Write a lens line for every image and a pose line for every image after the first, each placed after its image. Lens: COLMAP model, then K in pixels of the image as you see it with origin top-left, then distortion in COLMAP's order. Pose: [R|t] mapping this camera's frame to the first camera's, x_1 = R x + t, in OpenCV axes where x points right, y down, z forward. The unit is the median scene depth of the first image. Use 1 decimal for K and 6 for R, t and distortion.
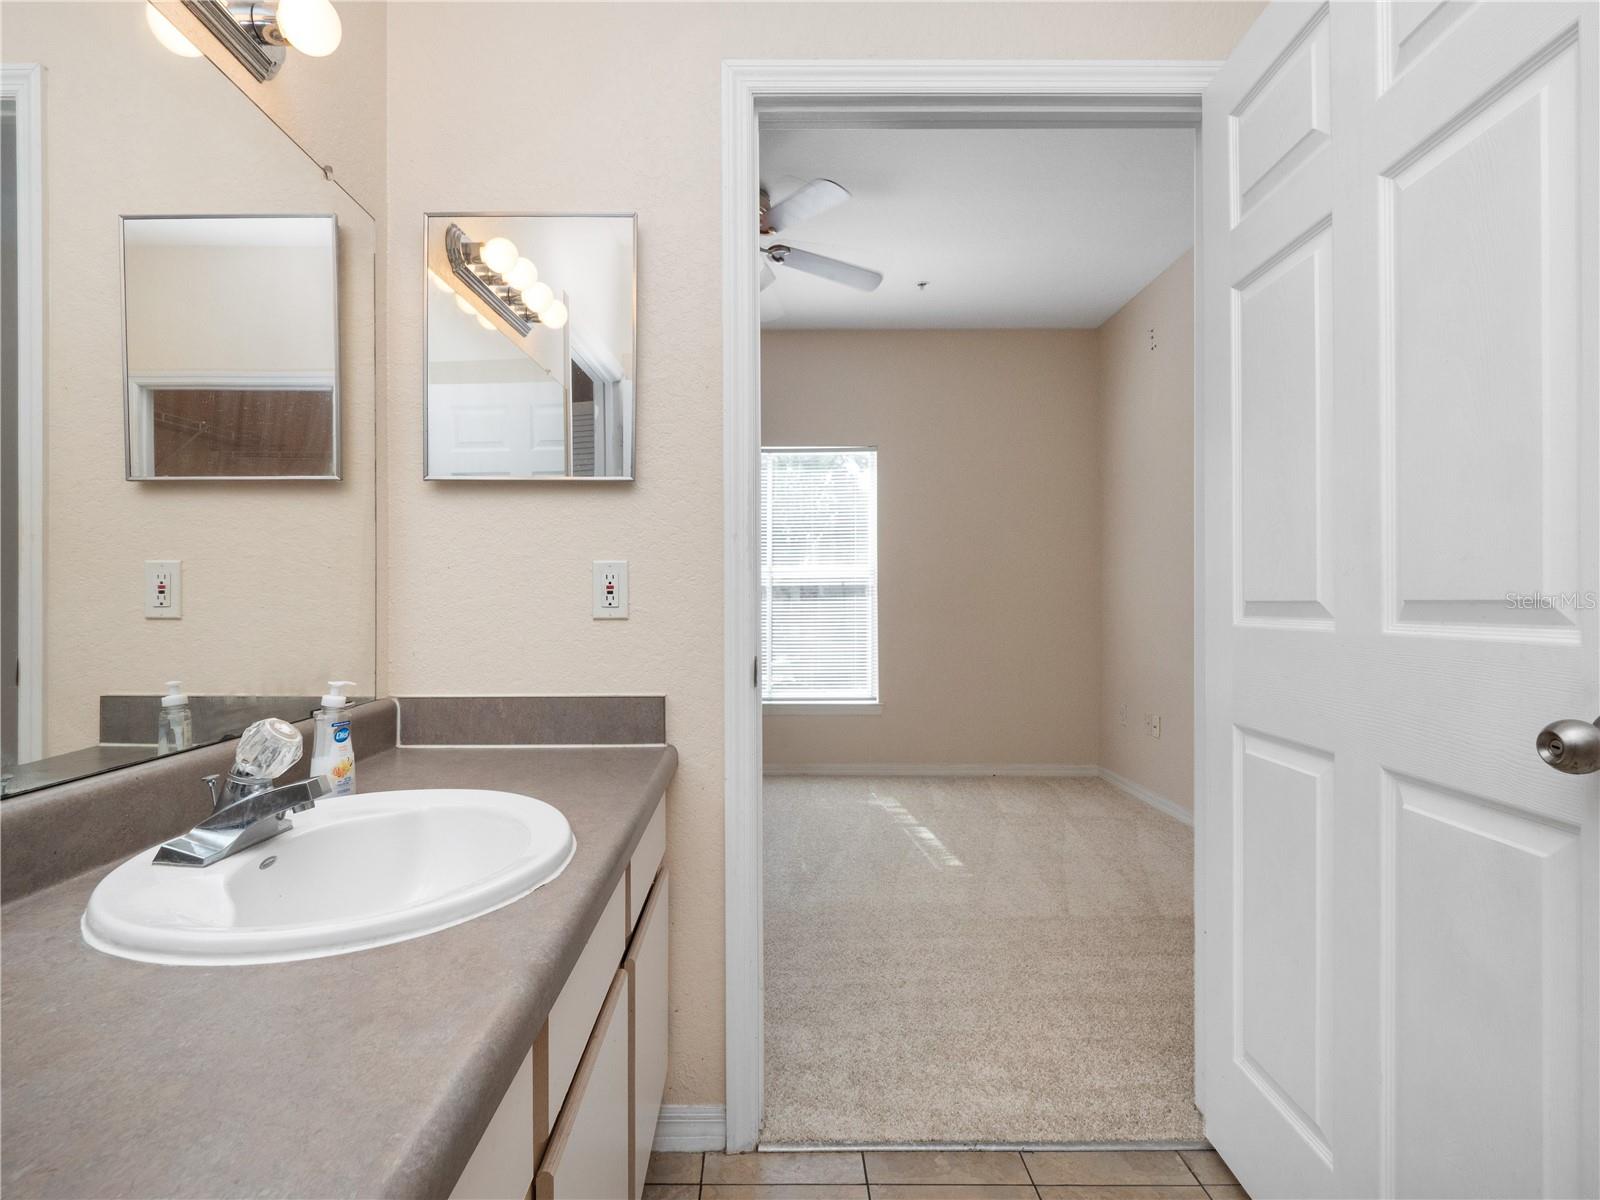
lens RADIAL K [[840.2, 0, 789.3], [0, 840.2, 603.9], [0, 0, 1]] dist [-0.011832, -0.001861]
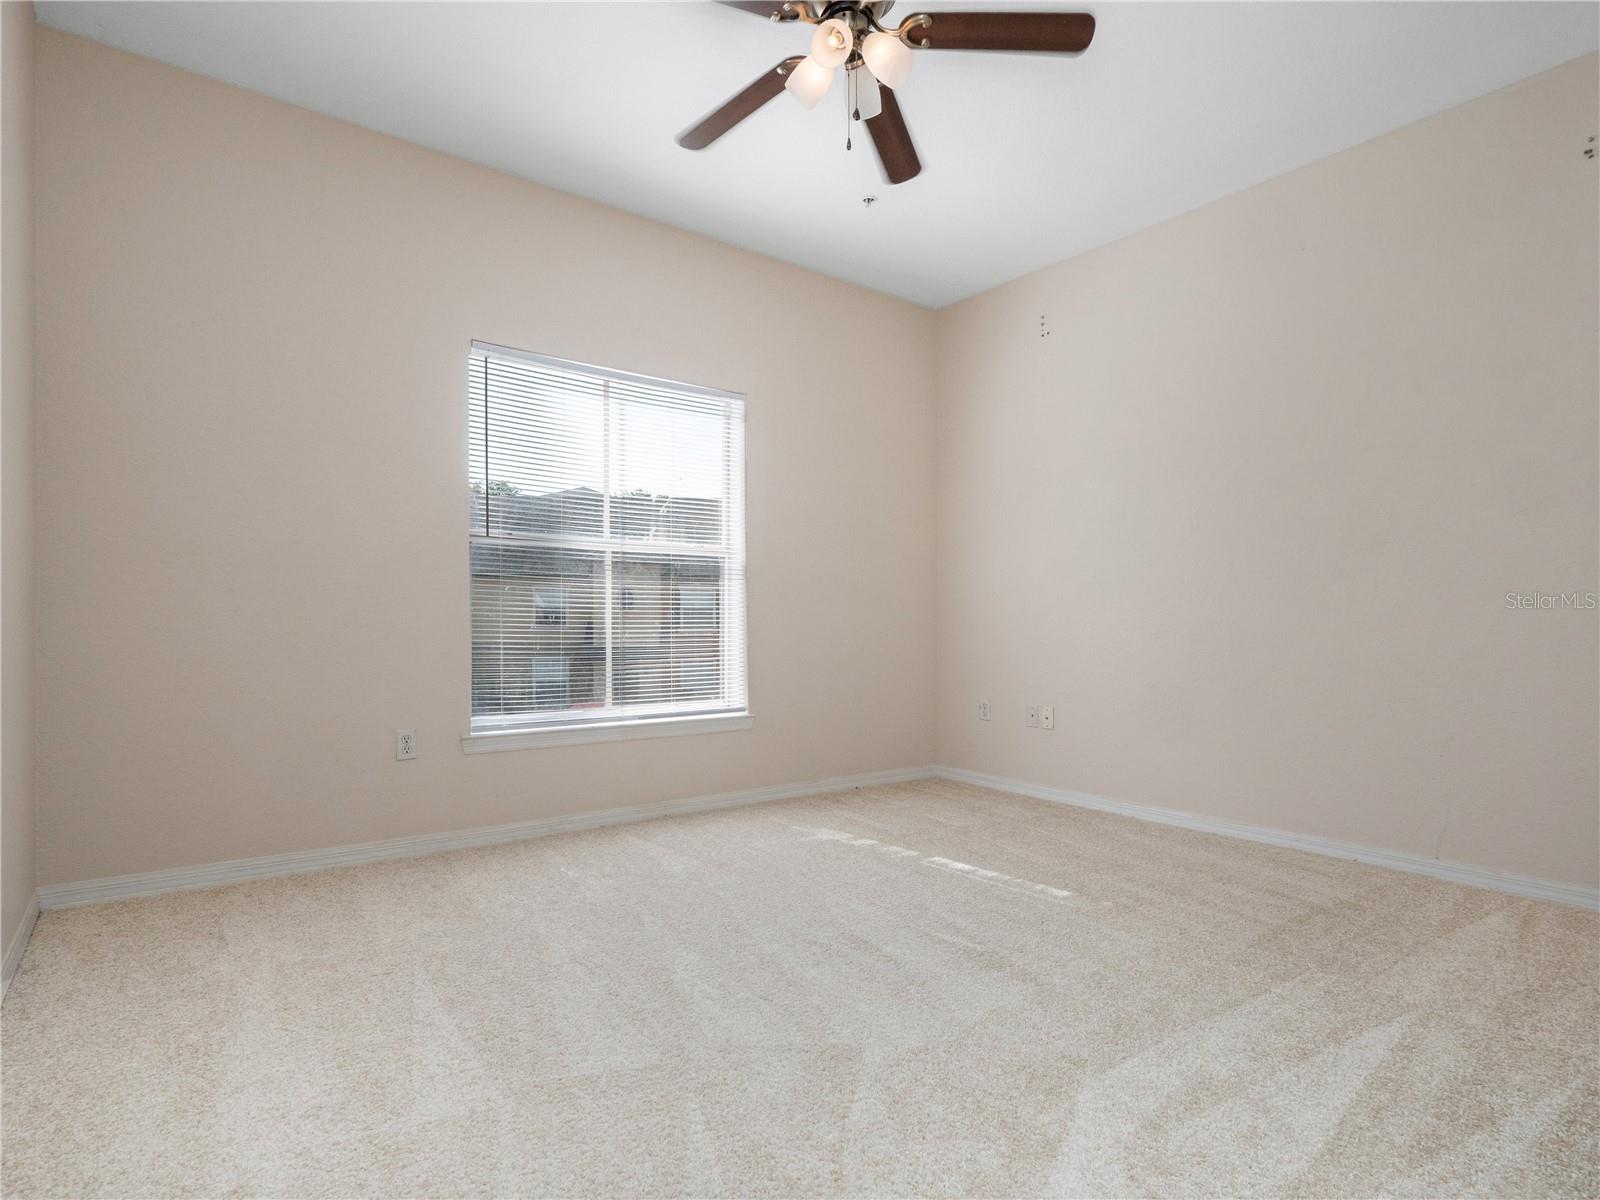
lens RADIAL K [[840.2, 0, 801.1], [0, 840.2, 617.6], [0, 0, 1]] dist [-0.011832, -0.001861]
pose [[0.799109, 0.004445, 0.601170, -0.342098], [-0.004466, 0.999989, -0.001458, 0.027395], [-0.601169, -0.001520, 0.799120, 0.335701]]
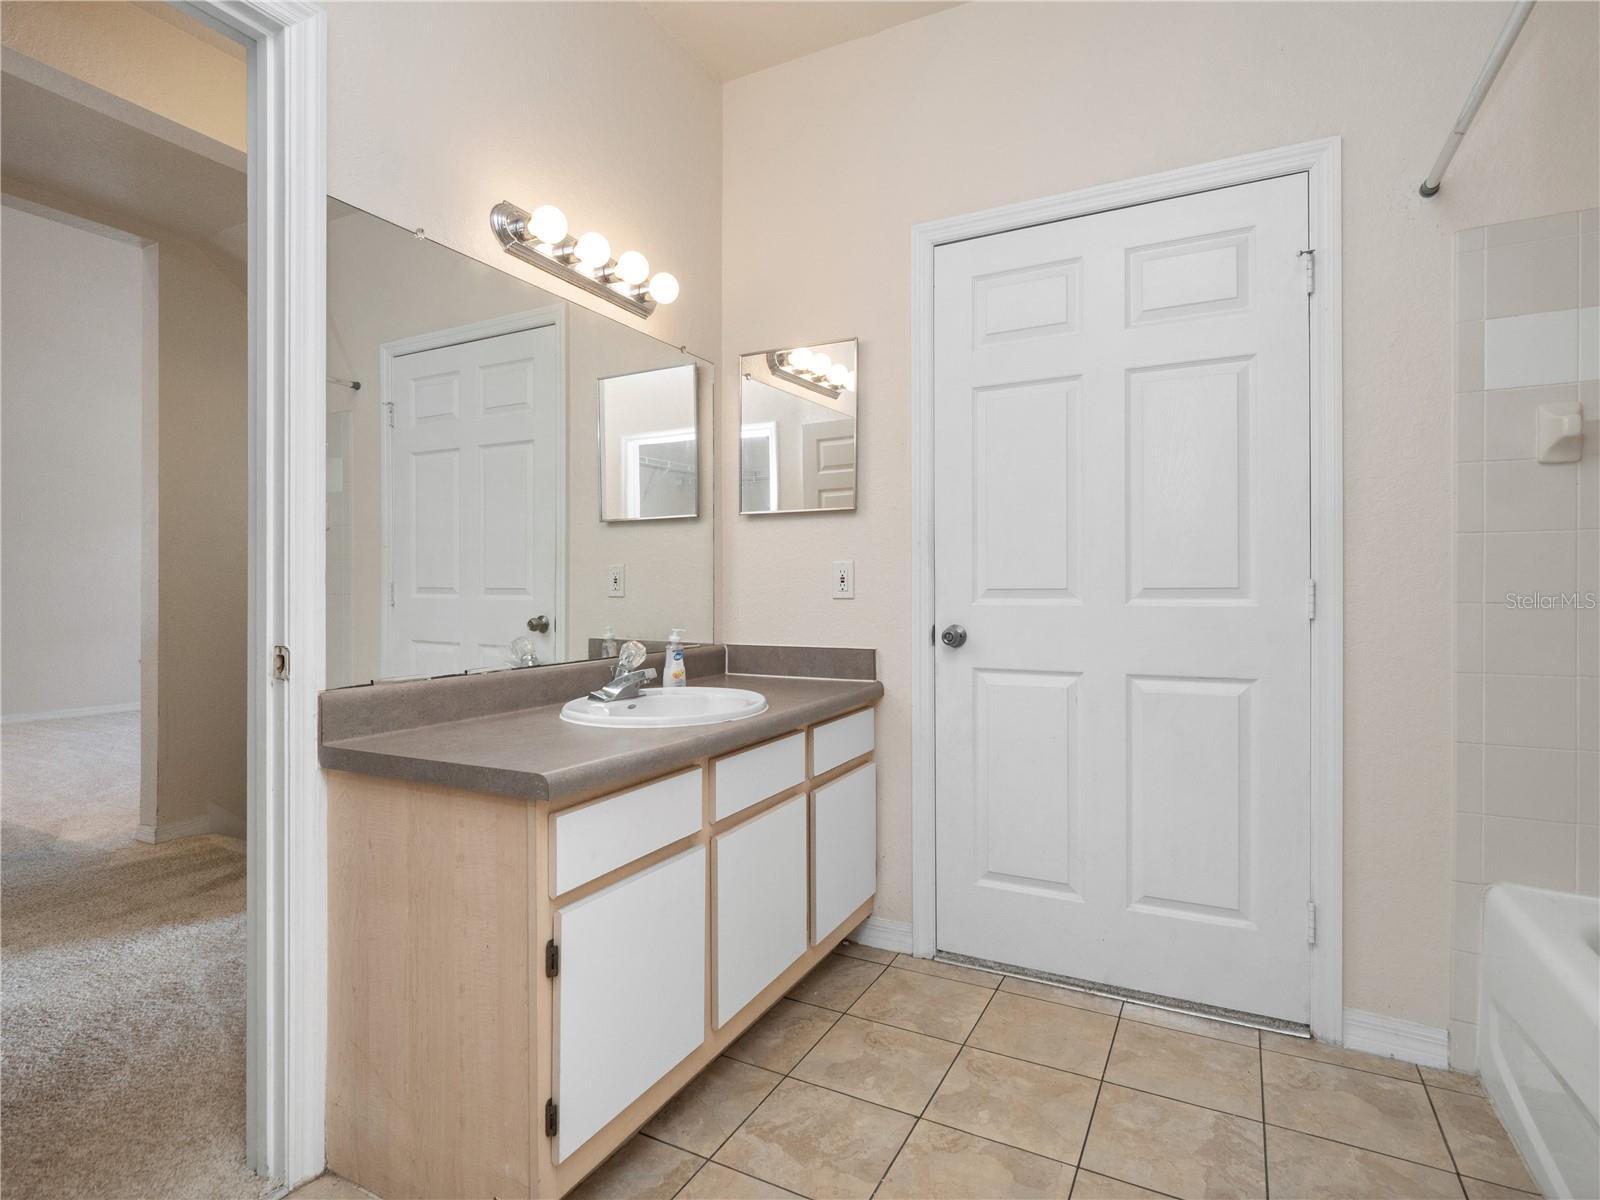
lens RADIAL K [[840.2, 0, 804.2], [0, 840.2, 589.6], [0, 0, 1]] dist [-0.011832, -0.001861]
pose [[0.883845, 0.000859, -0.467779, 0.465243], [0.000092, 0.999998, 0.002009, -0.001853], [0.467780, -0.001819, 0.883843, -0.425398]]
